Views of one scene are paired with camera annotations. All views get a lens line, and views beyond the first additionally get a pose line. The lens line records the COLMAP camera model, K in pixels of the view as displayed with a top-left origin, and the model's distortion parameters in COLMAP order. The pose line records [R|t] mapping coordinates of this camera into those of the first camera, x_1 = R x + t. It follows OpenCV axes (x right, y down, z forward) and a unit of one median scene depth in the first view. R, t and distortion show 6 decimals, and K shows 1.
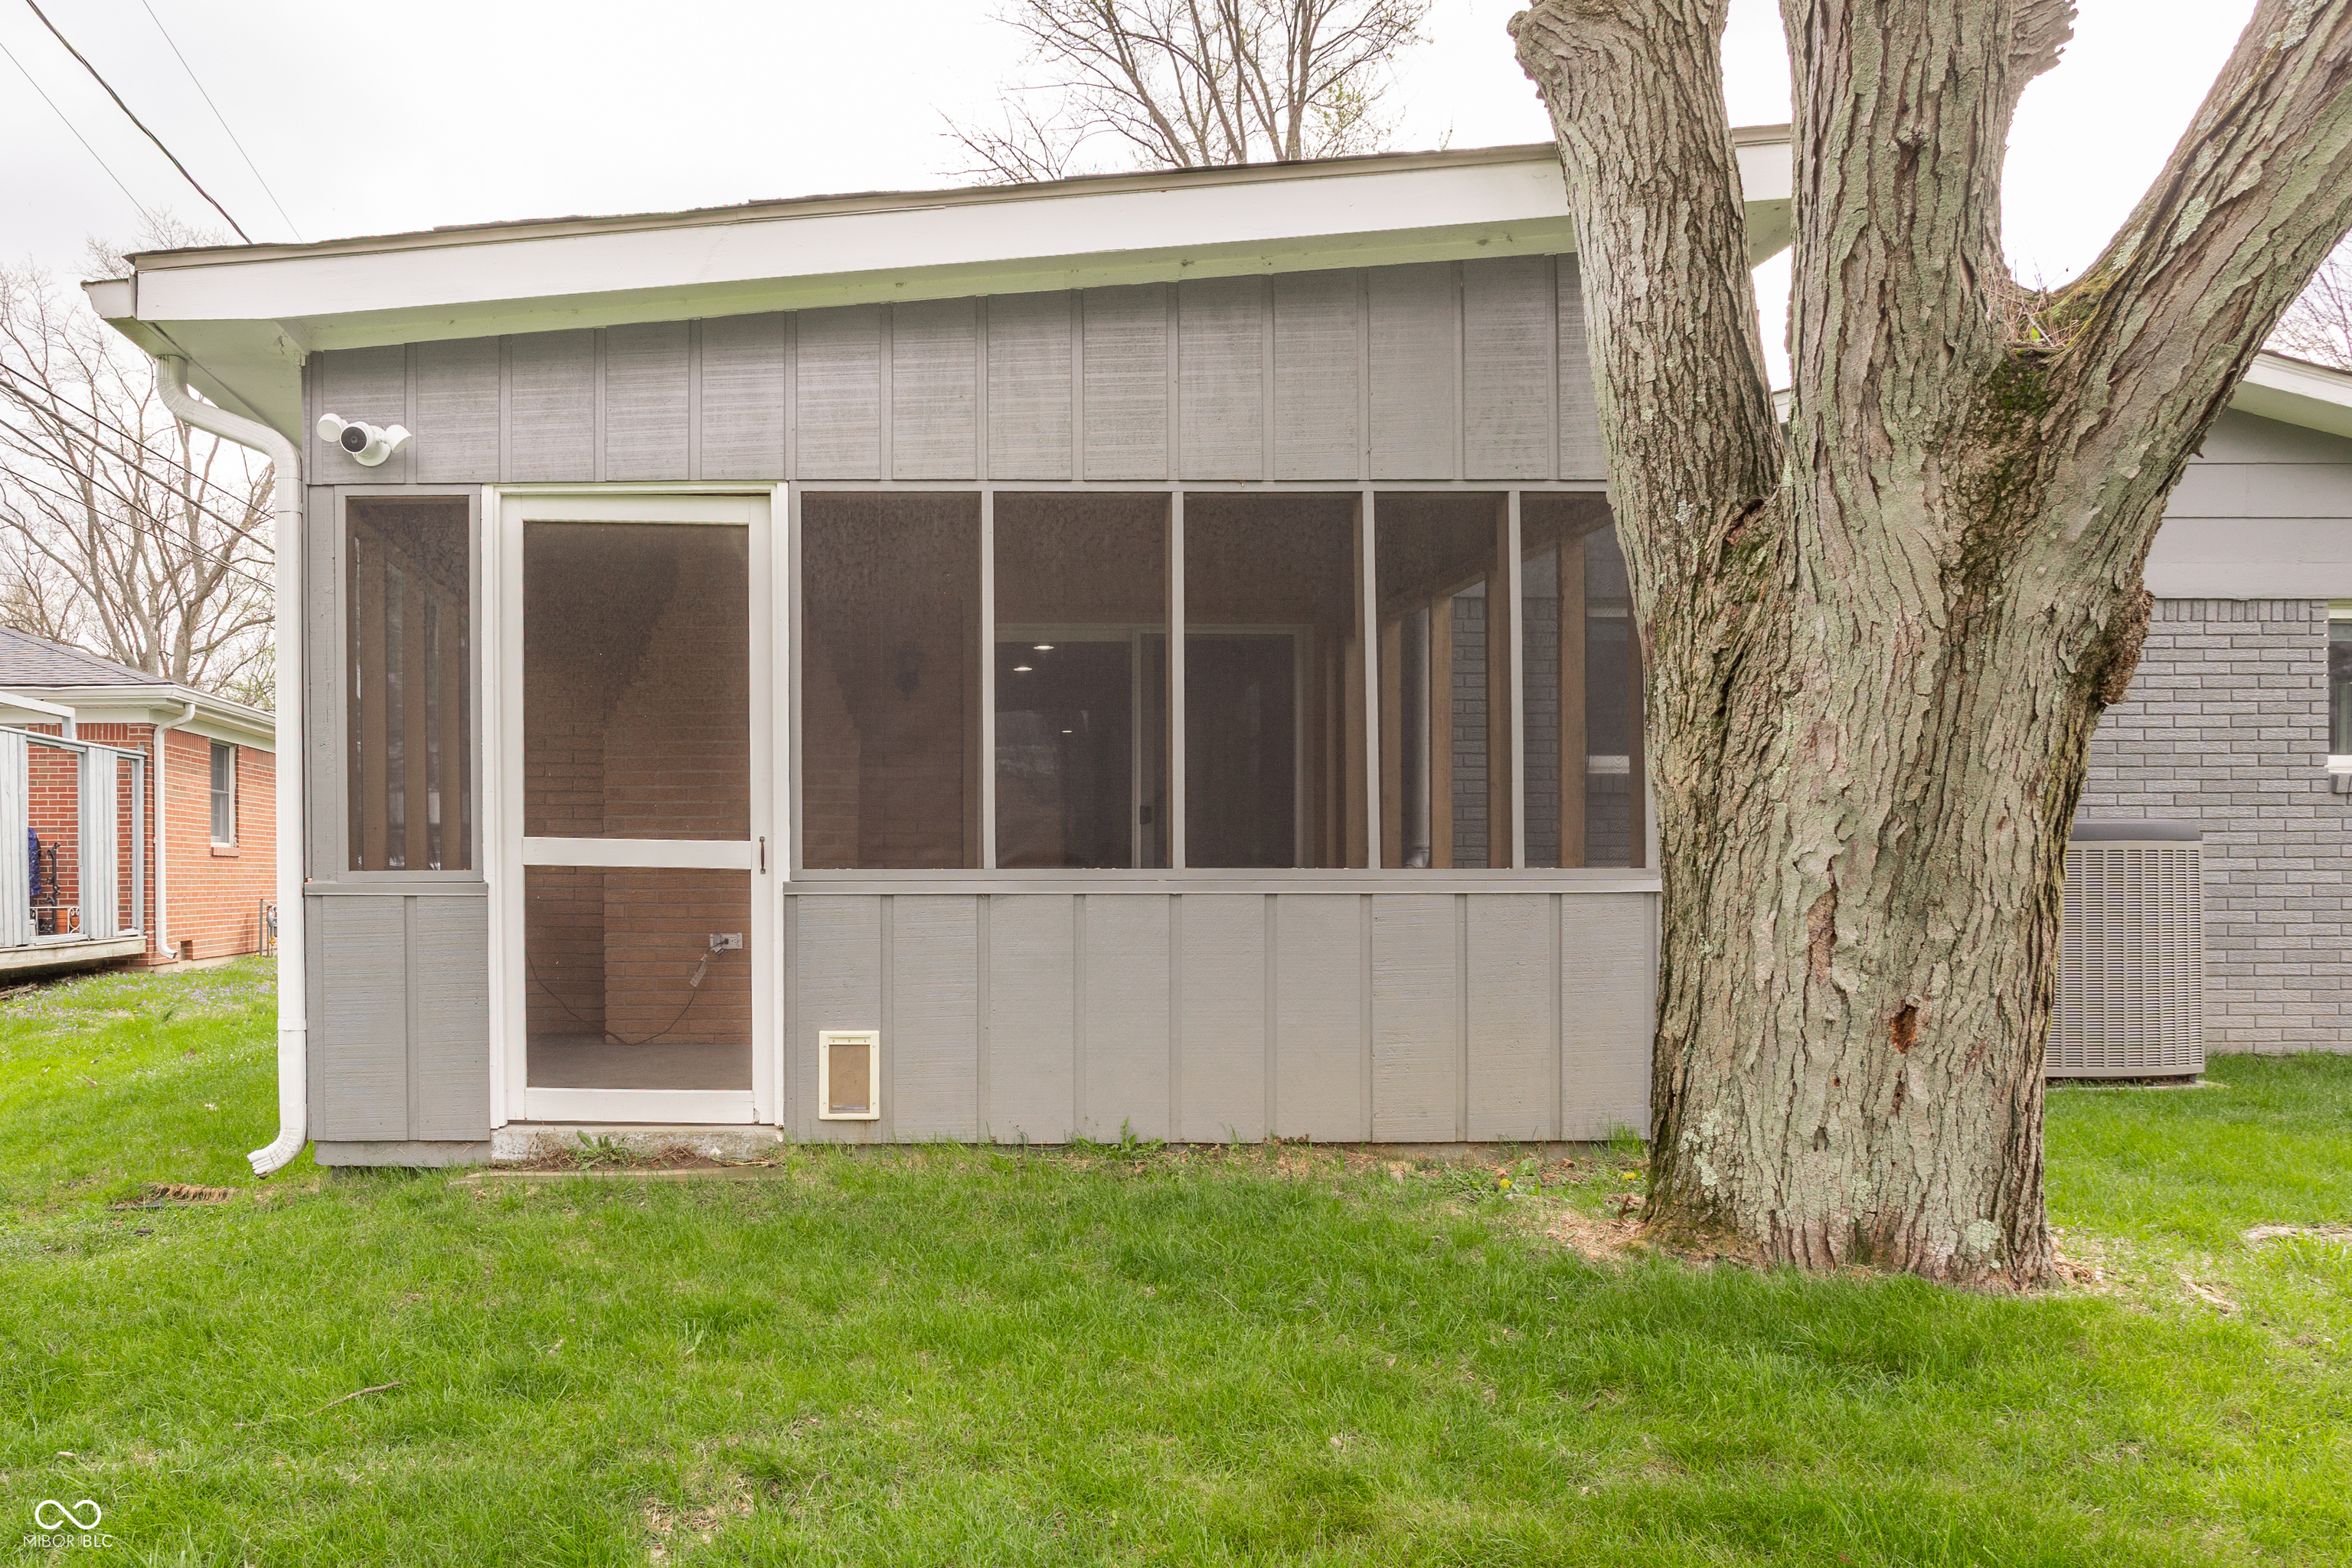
lens RADIAL K [[870.7, 0, 1171.8], [0, 870.7, 815.4], [0, 0, 1]] dist [-0.028468, 0.007444]
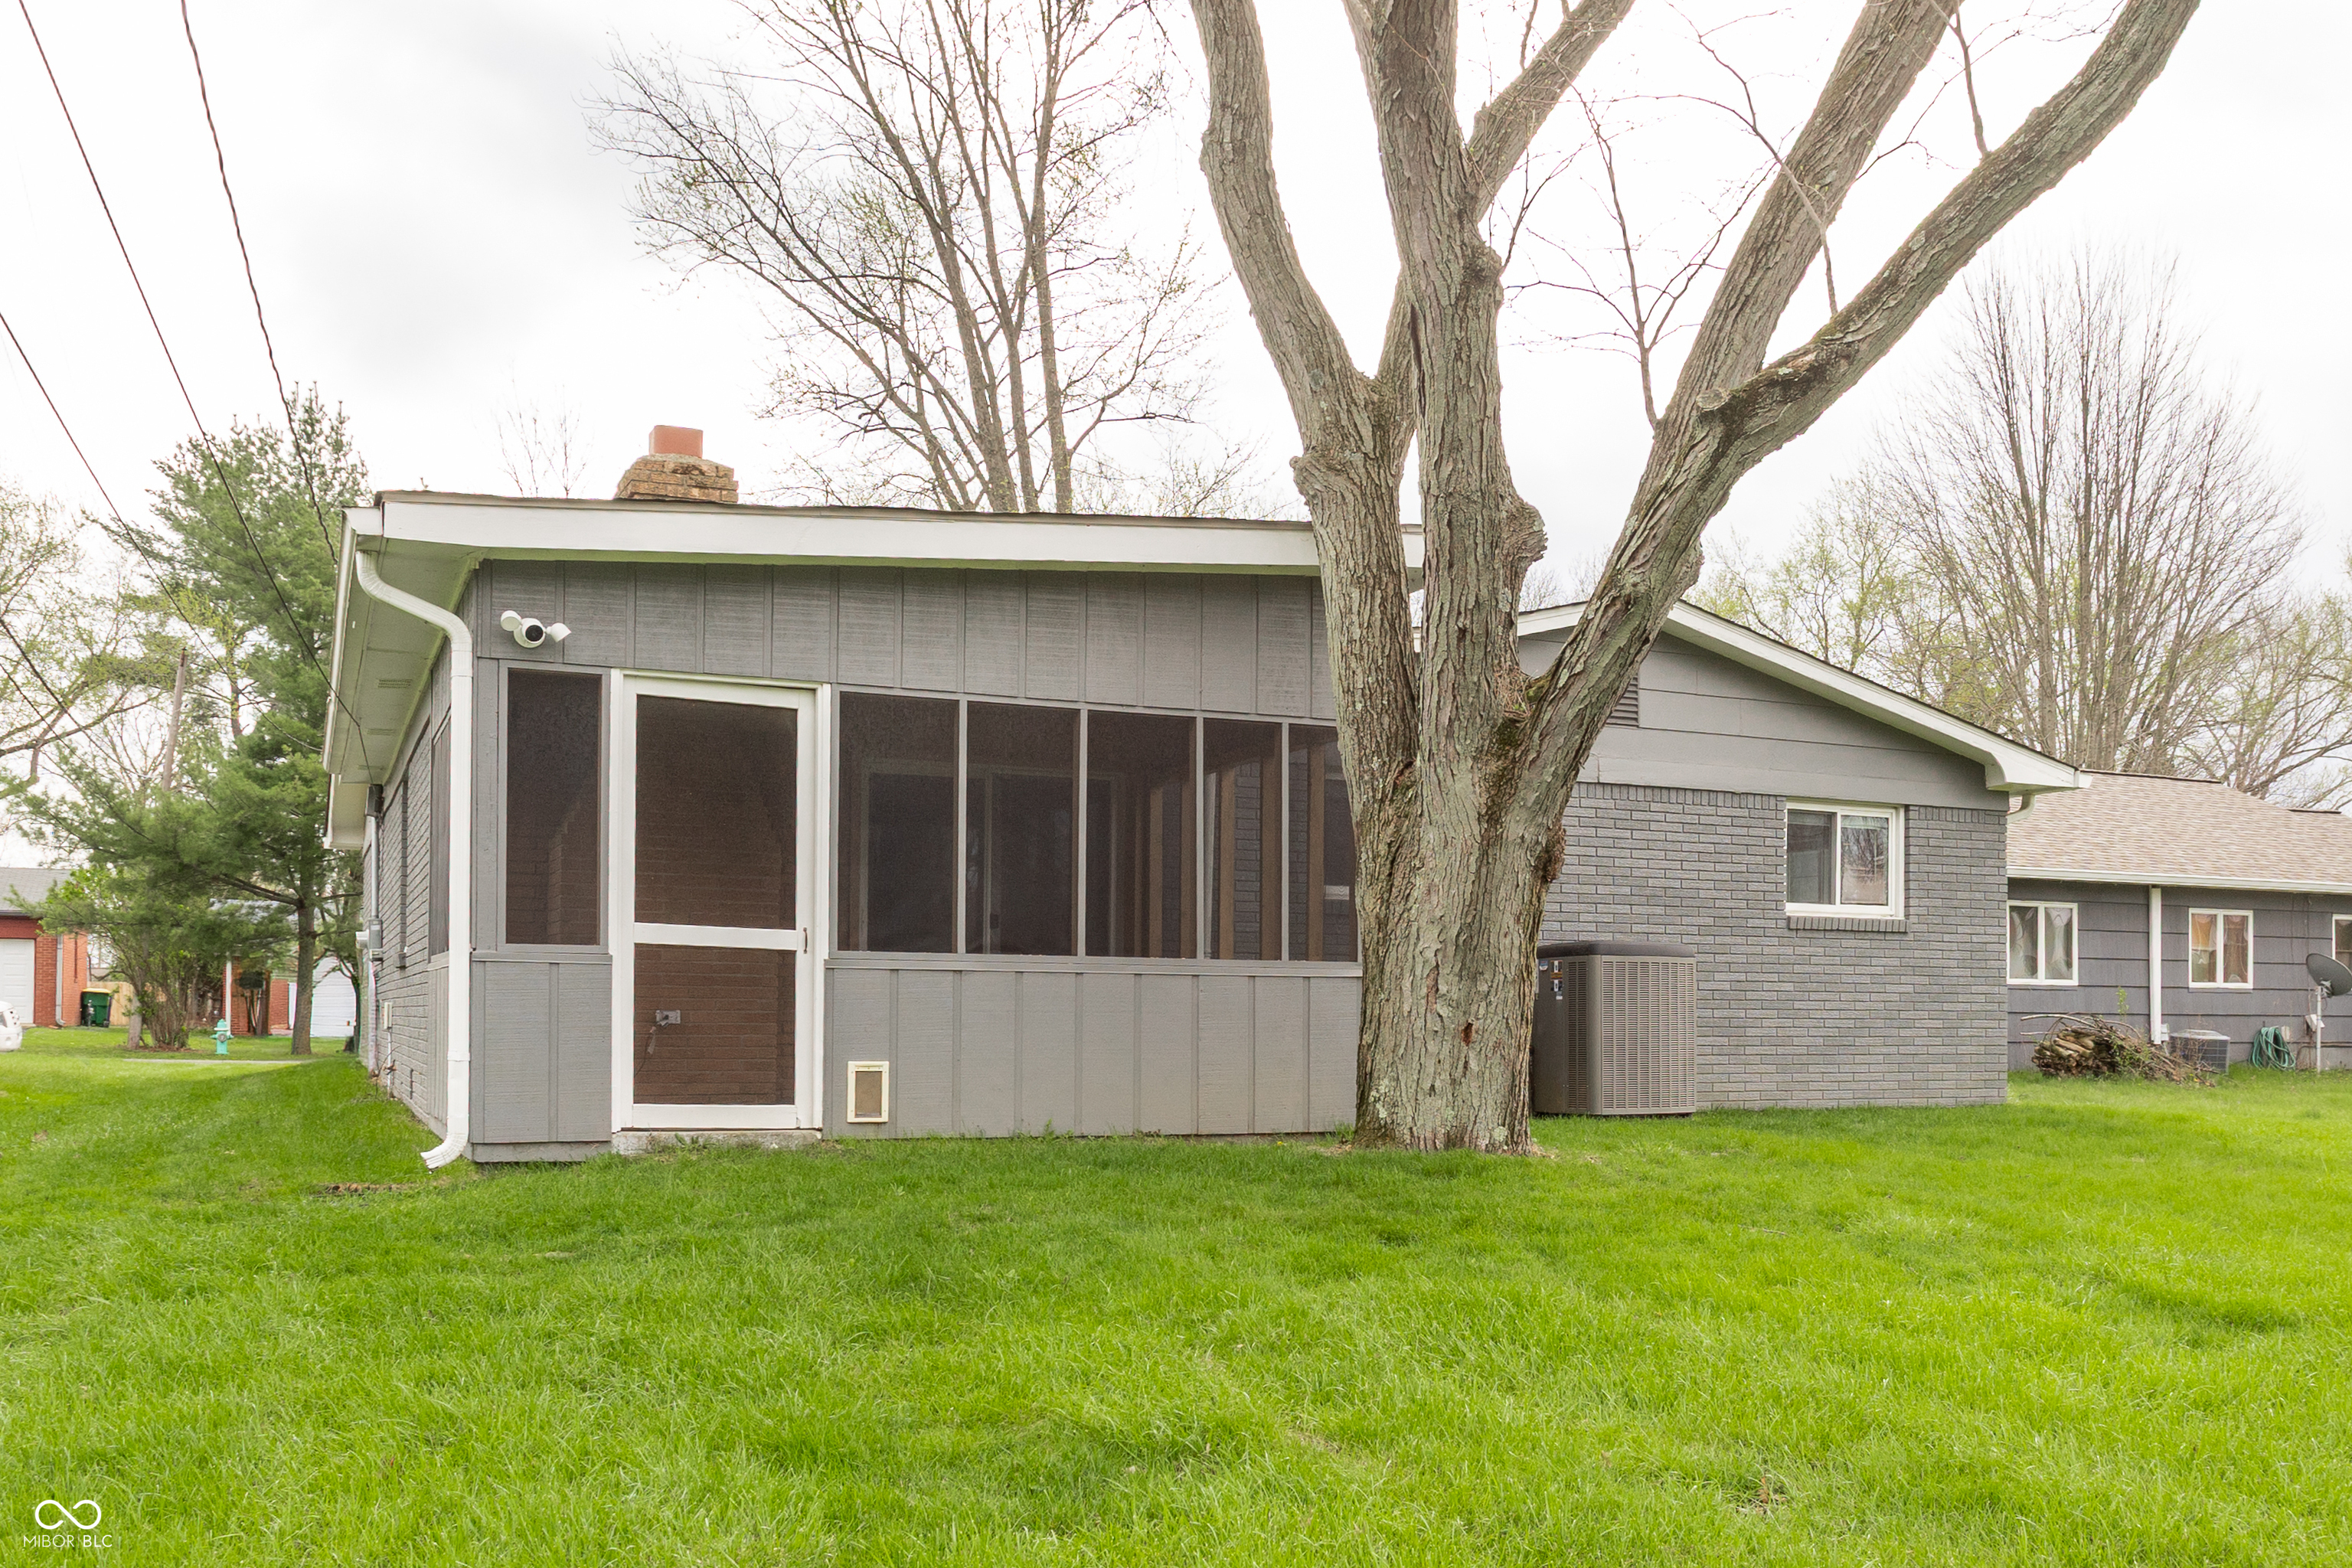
lens RADIAL K [[1156.6, 0, 1169.5], [0, 1156.6, 782.8], [0, 0, 1]] dist [-0.045380, 0.033966]
pose [[0.947546, 0.066220, 0.312683, -0.533752], [-0.025259, 0.990756, -0.133281, 0.027302], [-0.318619, 0.118392, 0.940460, -1.060919]]
